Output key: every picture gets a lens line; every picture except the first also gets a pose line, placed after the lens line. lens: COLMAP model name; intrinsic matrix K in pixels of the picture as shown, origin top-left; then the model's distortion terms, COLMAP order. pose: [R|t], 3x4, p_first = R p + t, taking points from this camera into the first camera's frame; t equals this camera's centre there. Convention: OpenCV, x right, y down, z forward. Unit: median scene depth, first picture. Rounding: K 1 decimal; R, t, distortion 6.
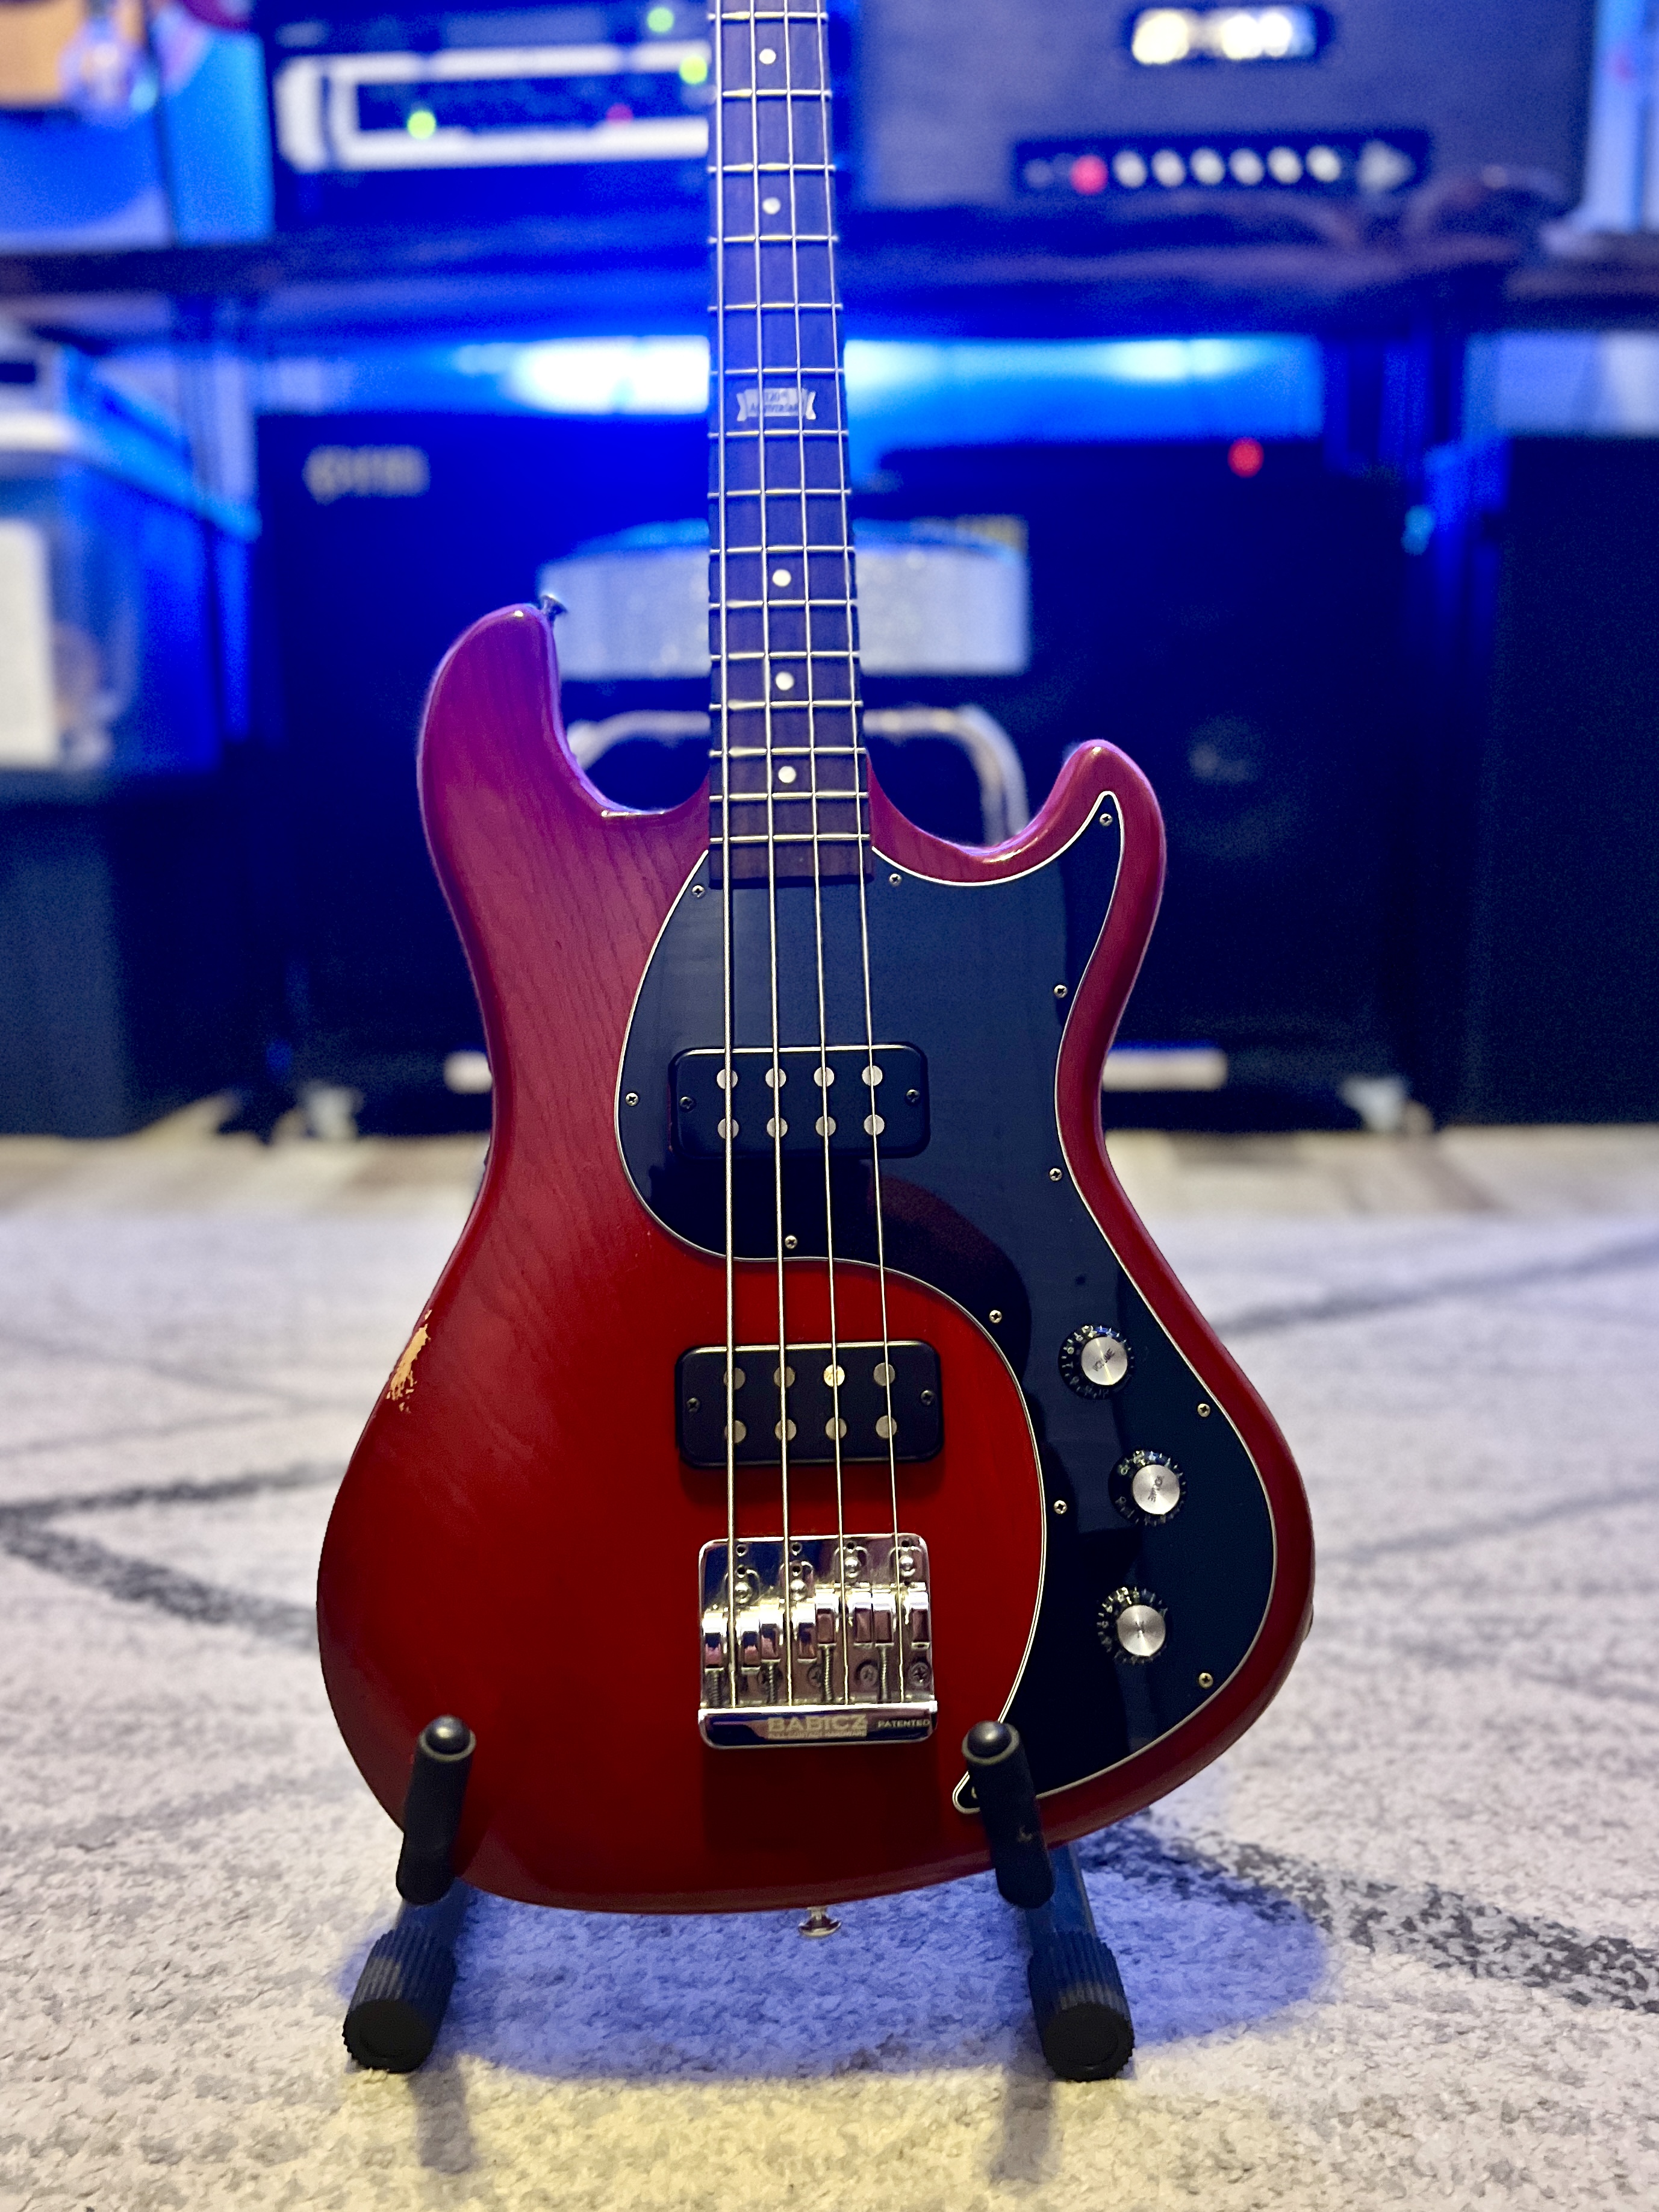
lens RADIAL K [[1839.7, 0, 795.2], [0, 1839.7, 1118.5], [0, 0, 1]] dist [0.043061, -0.056138]
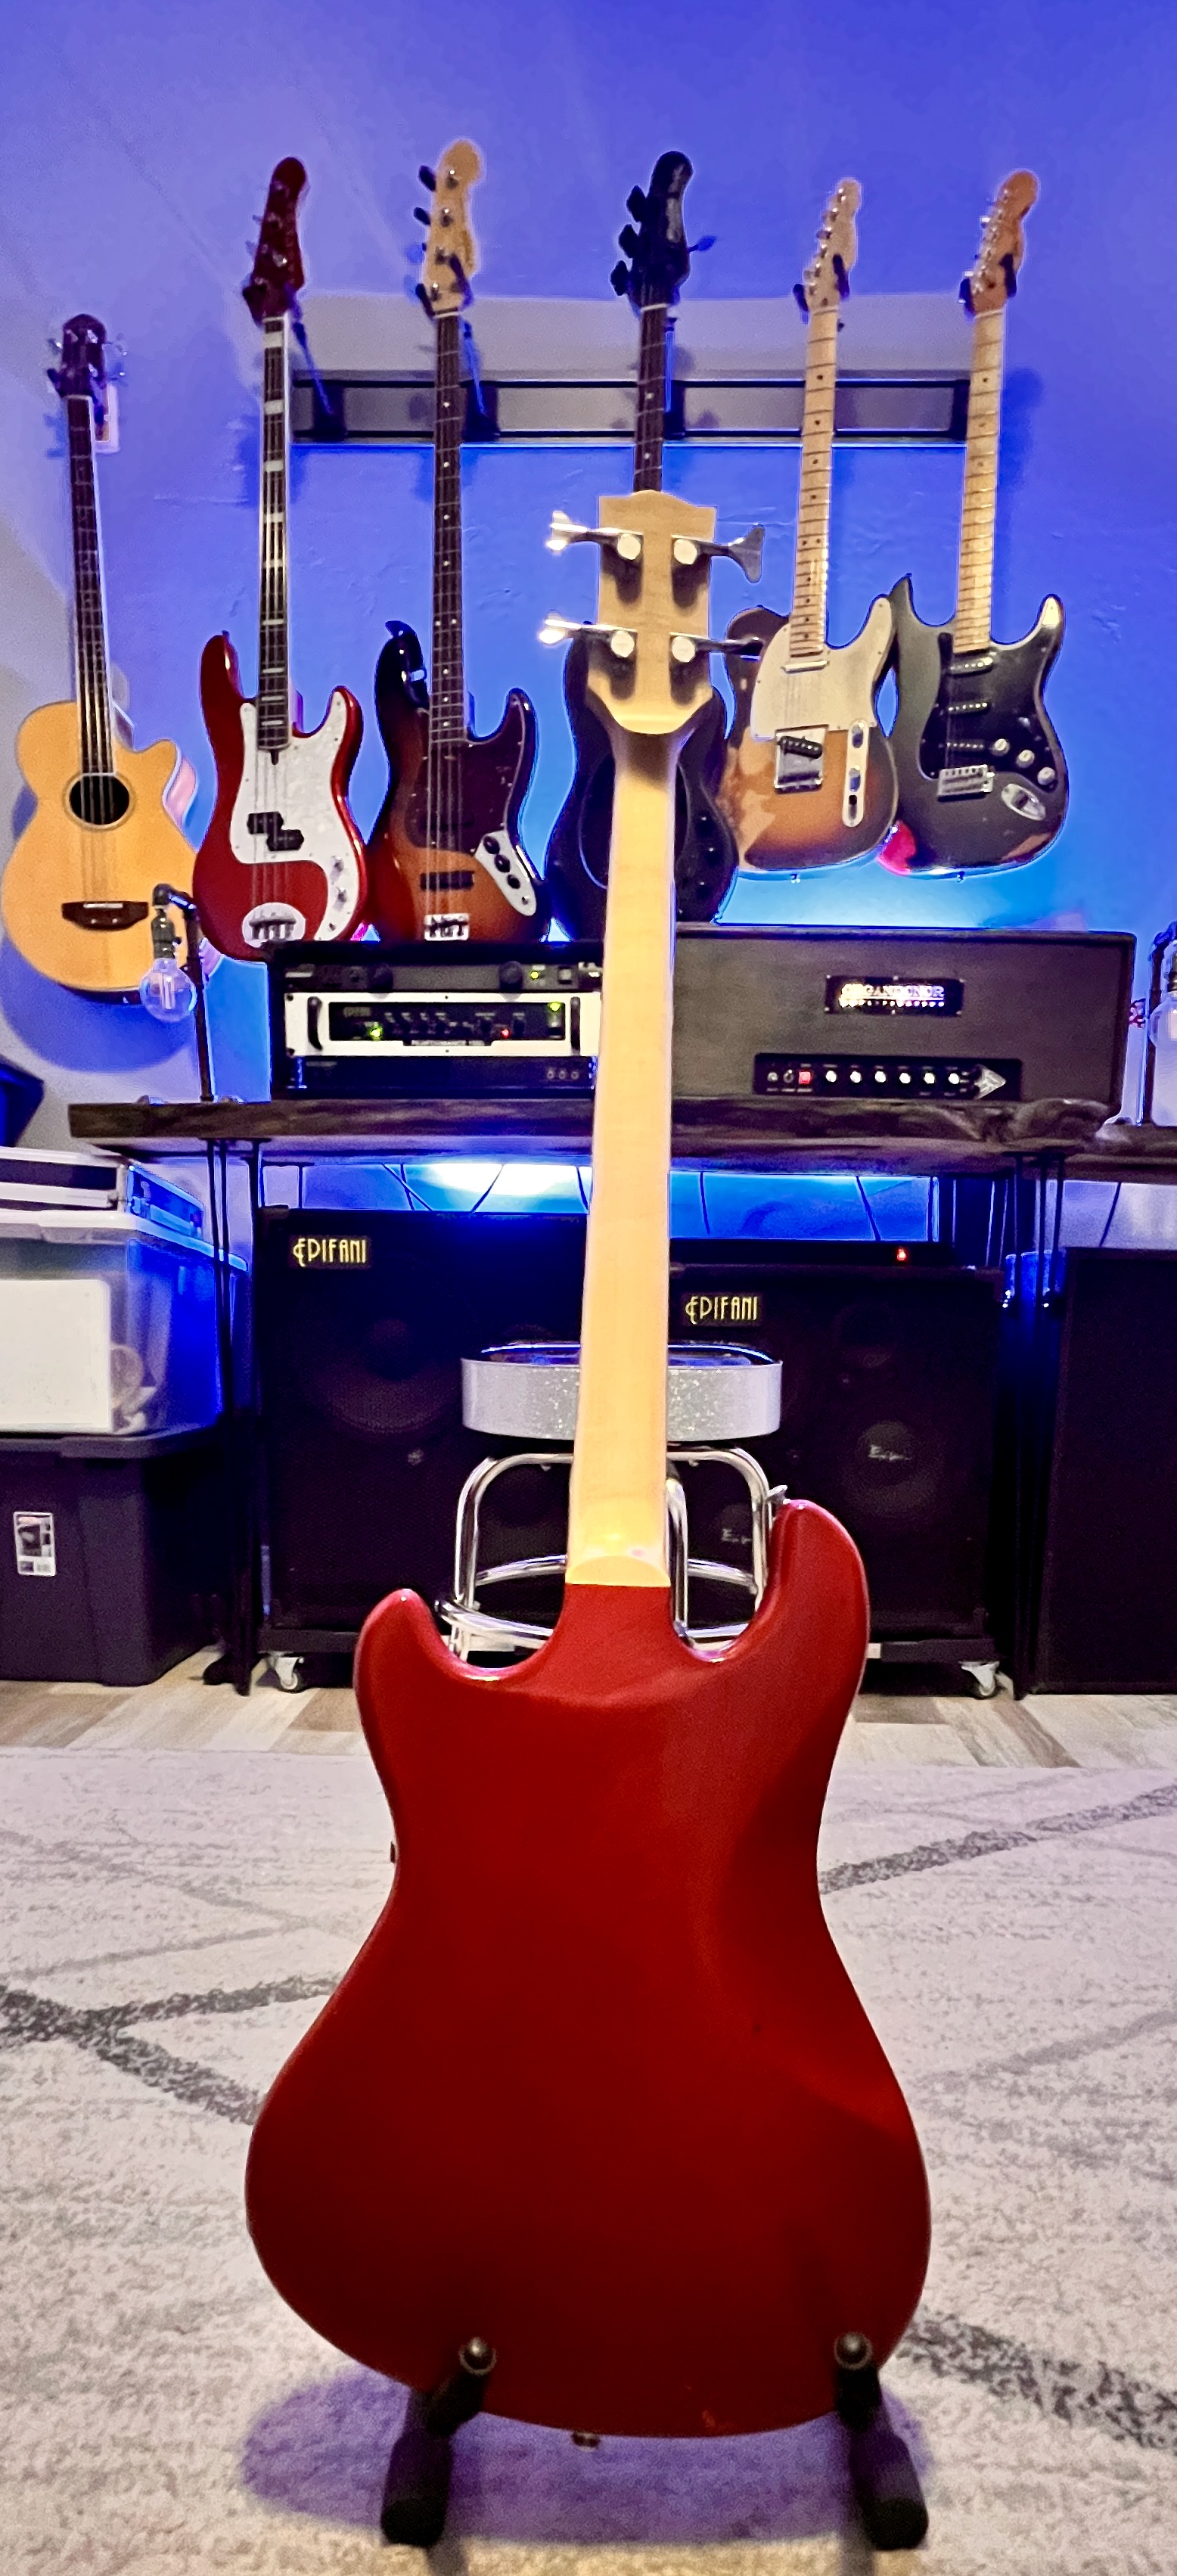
lens RADIAL K [[1222.6, 0, 606.1], [0, 1222.6, 1515.3], [0, 0, 1]] dist [-0.004472, 0.001083]
pose [[0.998786, 0.022000, 0.044082, -0.118884], [-0.019575, 0.998310, -0.054721, -0.215739], [-0.045212, 0.053791, 0.997528, 0.004795]]
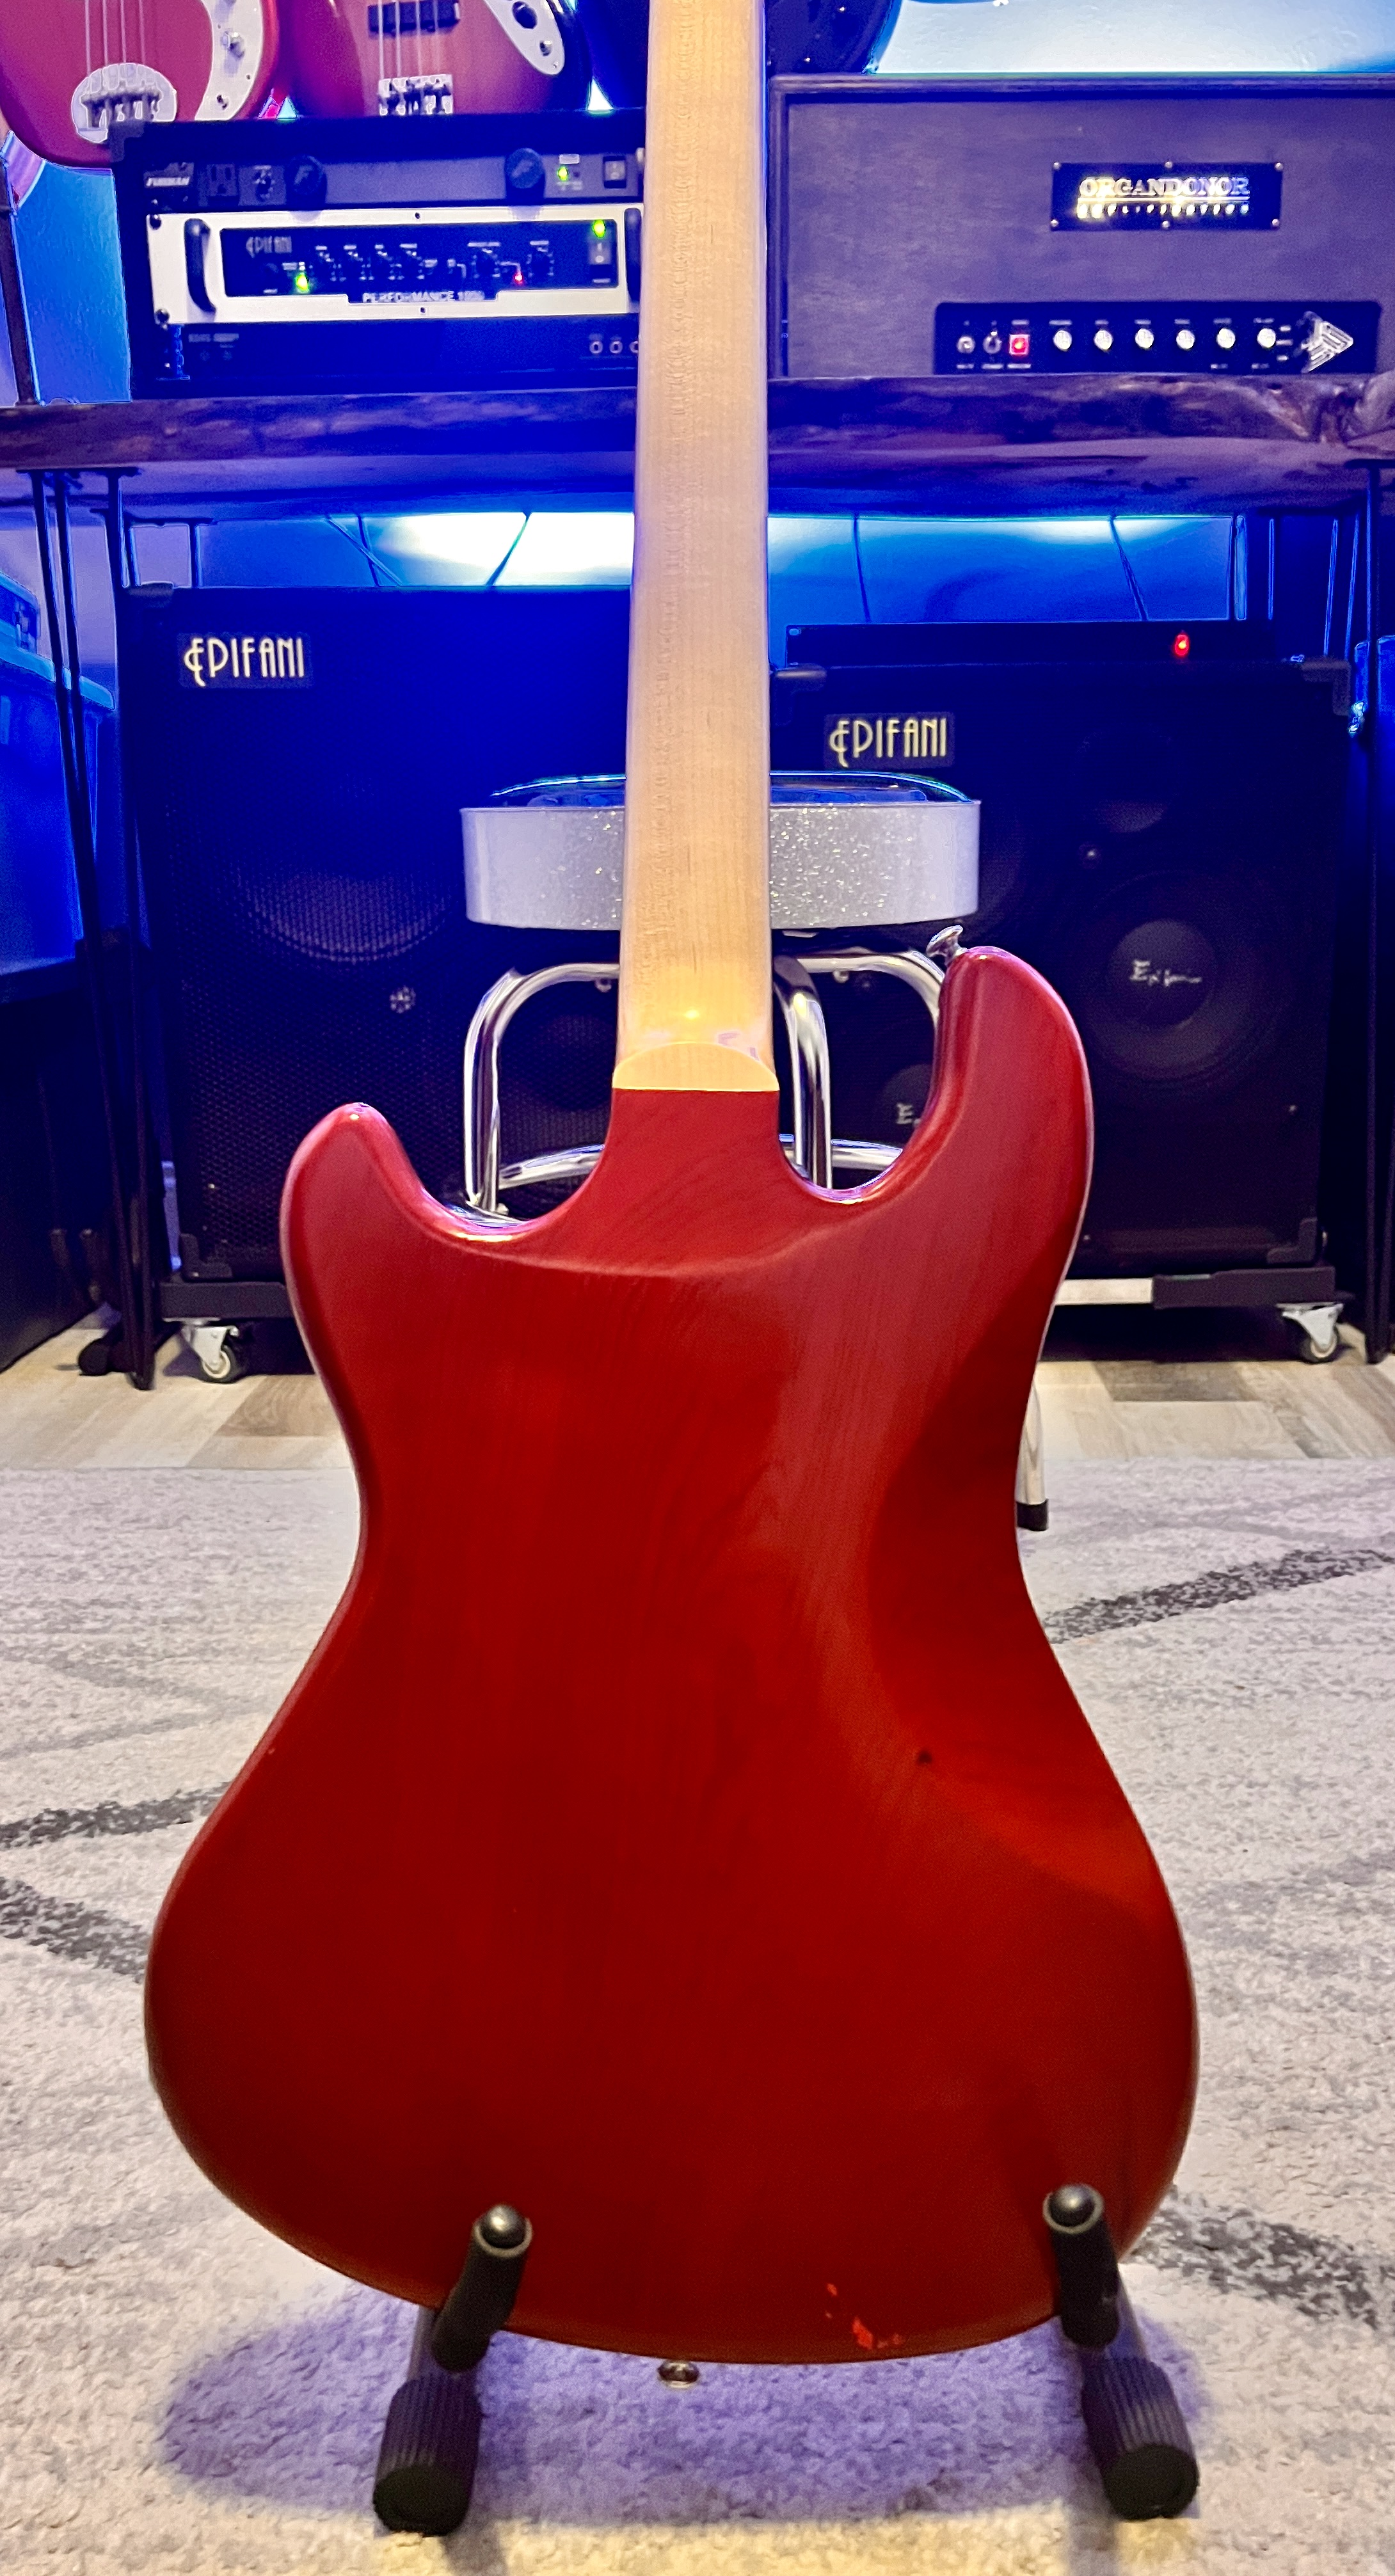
lens RADIAL K [[1950.3, 0, 742.8], [0, 1950.3, 1307.4], [0, 0, 1]] dist [0.042366, -0.053537]
pose [[0.998742, -0.009551, 0.049219, -0.091084], [0.008172, 0.999571, 0.028127, -0.132390], [-0.049466, -0.027689, 0.998392, -0.002873]]
